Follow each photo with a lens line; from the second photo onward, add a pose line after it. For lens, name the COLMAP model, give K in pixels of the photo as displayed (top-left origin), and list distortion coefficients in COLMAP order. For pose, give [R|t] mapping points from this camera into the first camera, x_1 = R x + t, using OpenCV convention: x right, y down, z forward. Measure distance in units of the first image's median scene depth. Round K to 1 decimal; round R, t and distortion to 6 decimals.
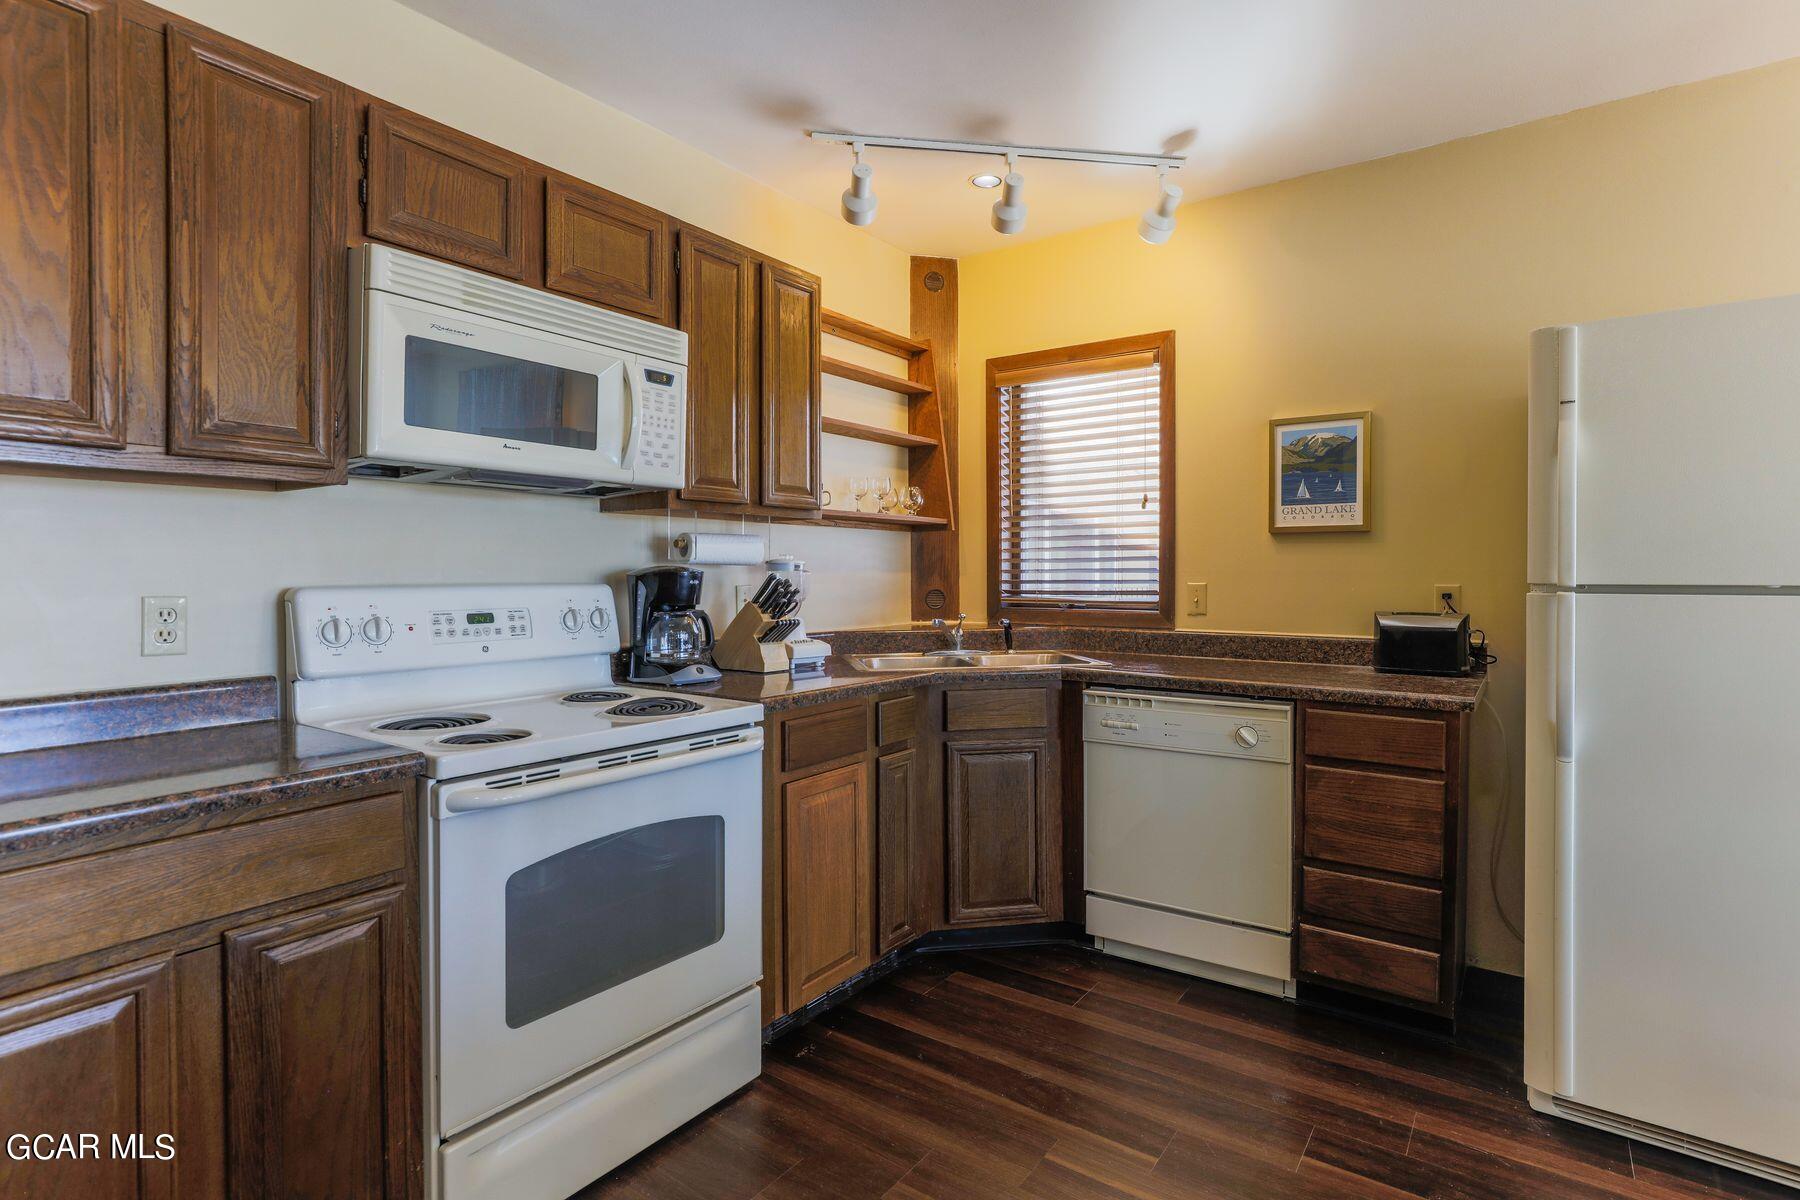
lens RADIAL K [[897.1, 0, 900.5], [0, 897.1, 588.7], [0, 0, 1]] dist [-0.005155, 0.000579]
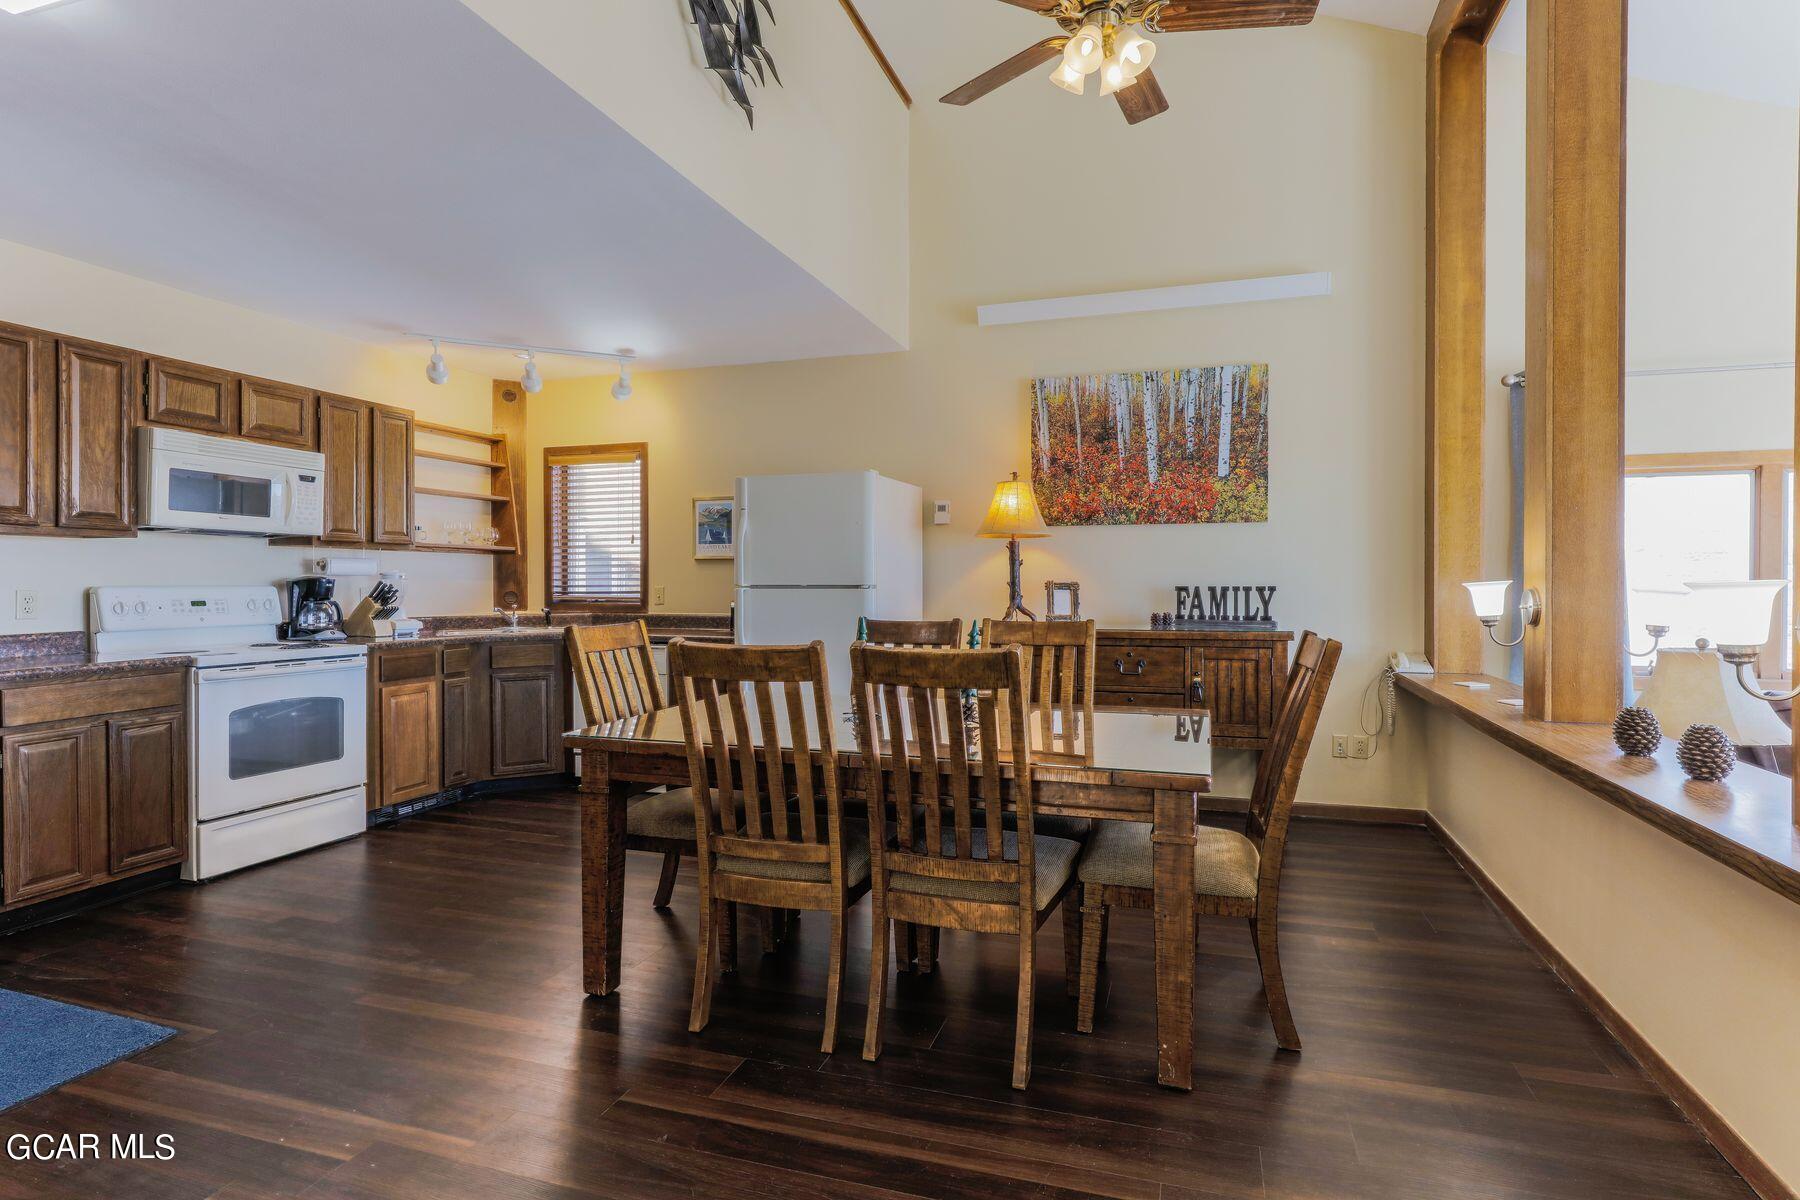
lens RADIAL K [[897.1, 0, 907.1], [0, 897.1, 590.9], [0, 0, 1]] dist [-0.005155, 0.000579]
pose [[0.946833, -0.003080, 0.321711, 0.219230], [0.006221, 0.999943, -0.008734, 0.020447], [-0.321666, 0.010271, 0.946798, -0.813436]]
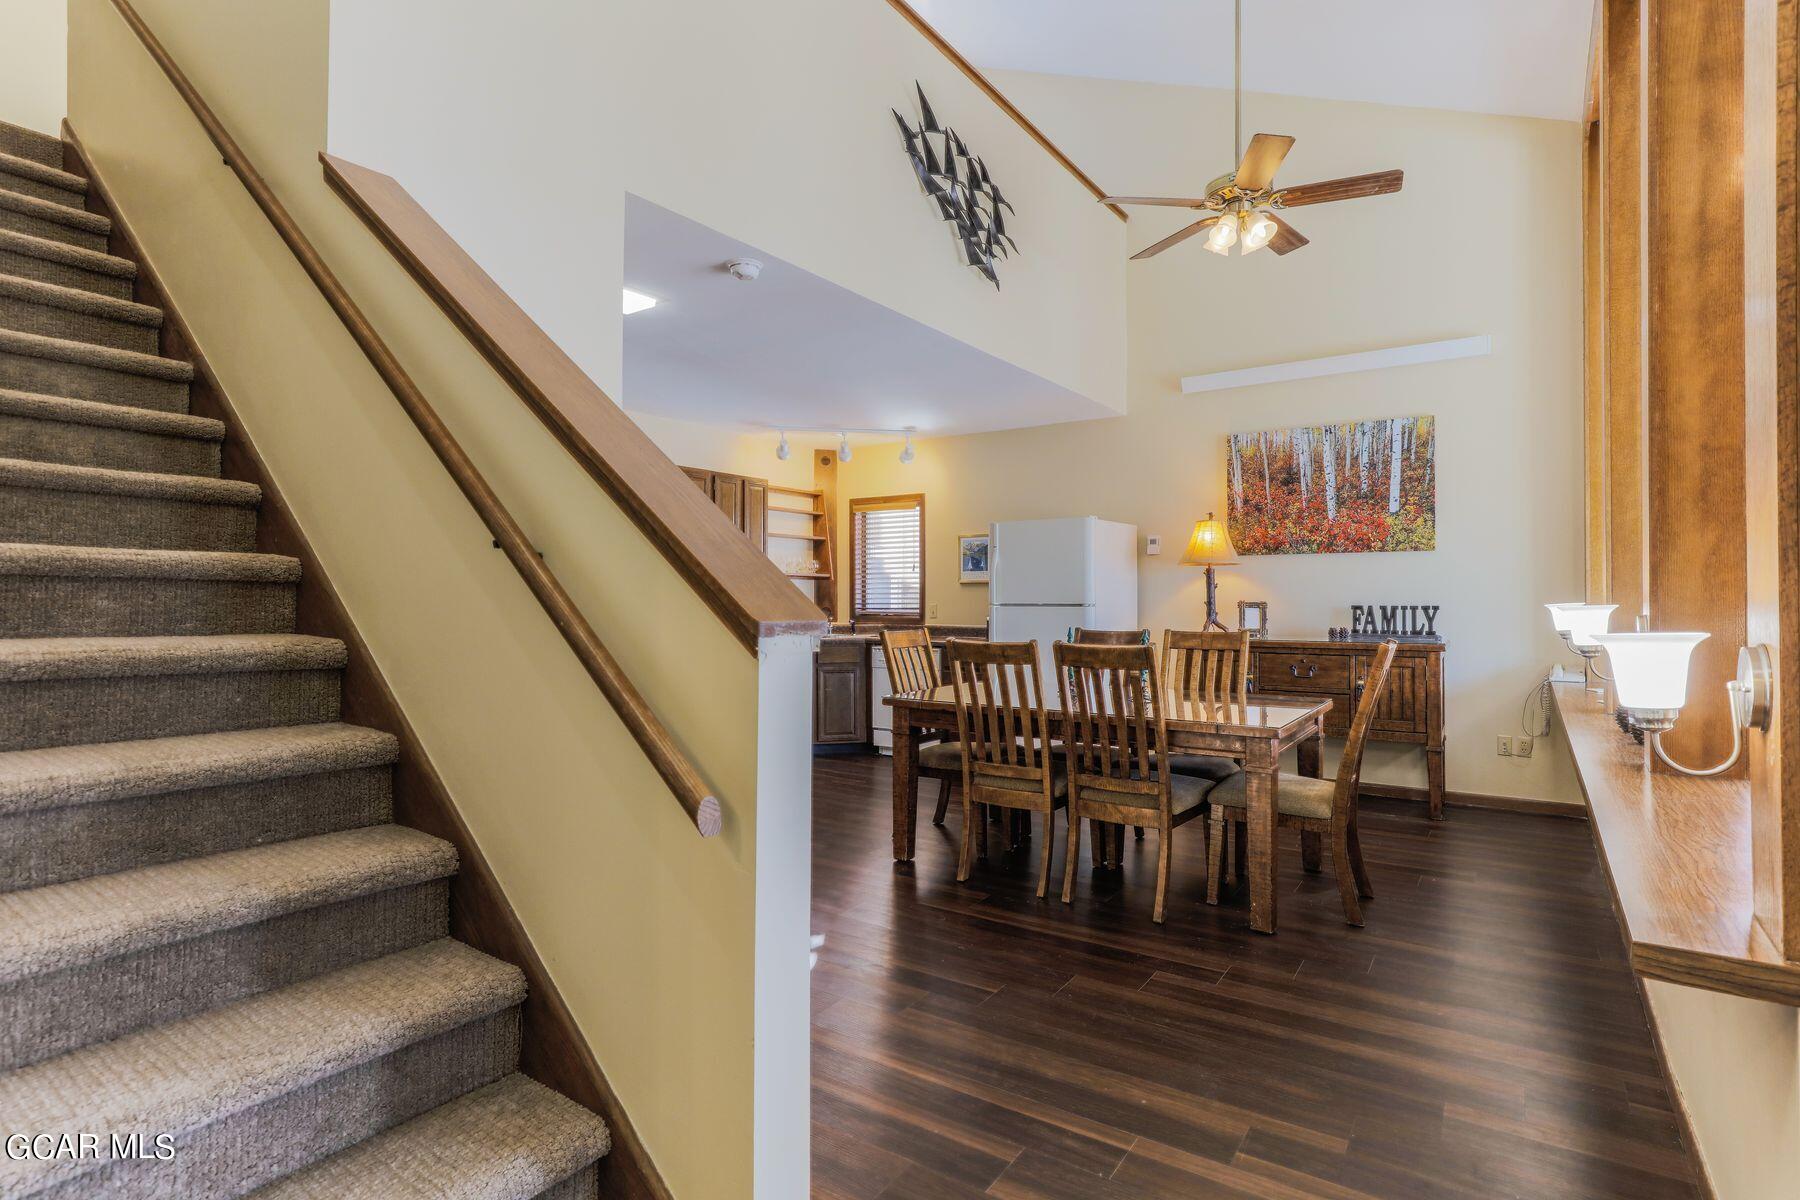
lens RADIAL K [[897.1, 0, 918.9], [0, 897.1, 587.2], [0, 0, 1]] dist [-0.005155, 0.000579]
pose [[0.999158, 0.002831, 0.040929, 0.195010], [-0.001448, 0.999428, -0.033776, 0.027752], [-0.041001, 0.033689, 0.998591, -1.264102]]
